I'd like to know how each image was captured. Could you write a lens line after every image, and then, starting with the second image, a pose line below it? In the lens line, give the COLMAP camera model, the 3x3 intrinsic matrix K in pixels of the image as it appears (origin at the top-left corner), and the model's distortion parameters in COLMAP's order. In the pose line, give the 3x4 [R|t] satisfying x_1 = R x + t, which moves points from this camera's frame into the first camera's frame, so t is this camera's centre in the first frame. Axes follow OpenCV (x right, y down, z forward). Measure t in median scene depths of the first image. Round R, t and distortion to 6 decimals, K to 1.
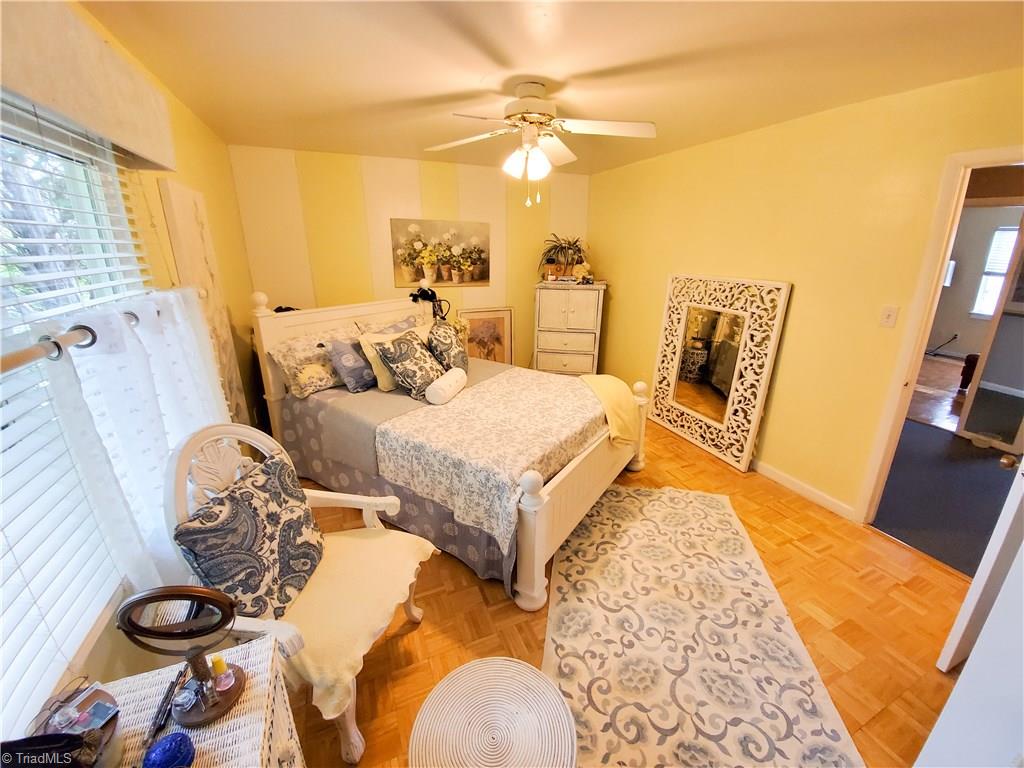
lens RADIAL K [[404.1, 0, 519.9], [0, 404.1, 373.4], [0, 0, 1]] dist [0.012636, -0.017960]
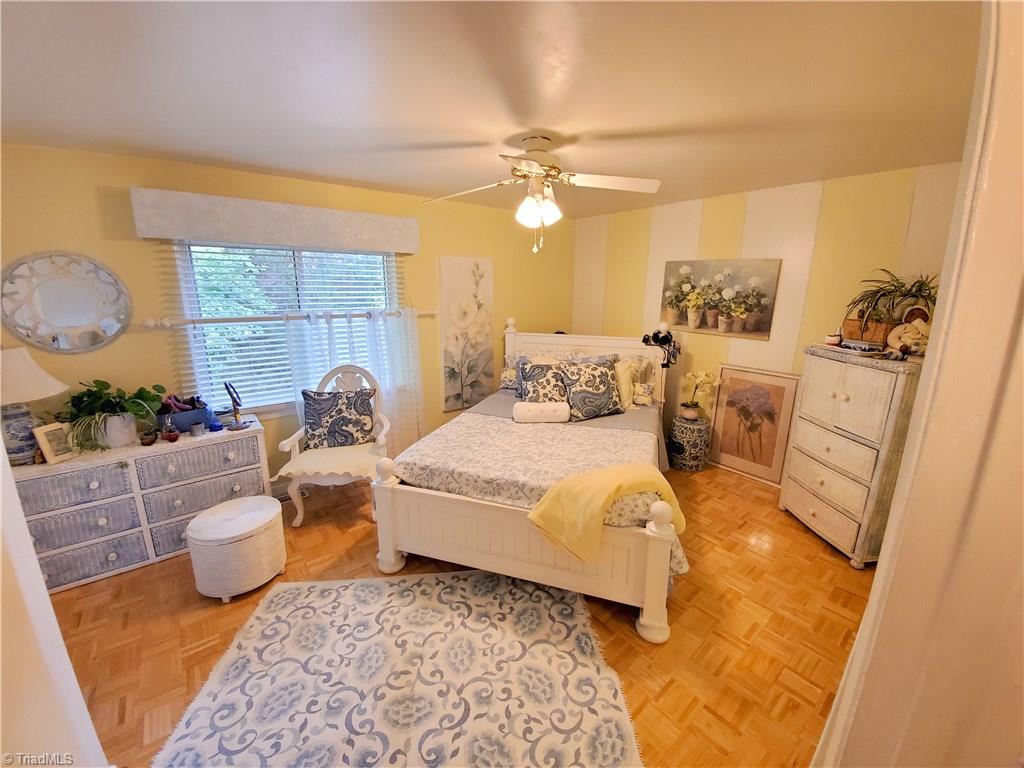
lens RADIAL K [[404.1, 0, 519.9], [0, 404.1, 373.4], [0, 0, 1]] dist [0.012636, -0.017960]
pose [[0.269416, 0.206781, -0.940562, 1.171118], [-0.289629, 0.948857, 0.125643, -0.275018], [0.918439, 0.238564, 0.315527, 0.816107]]
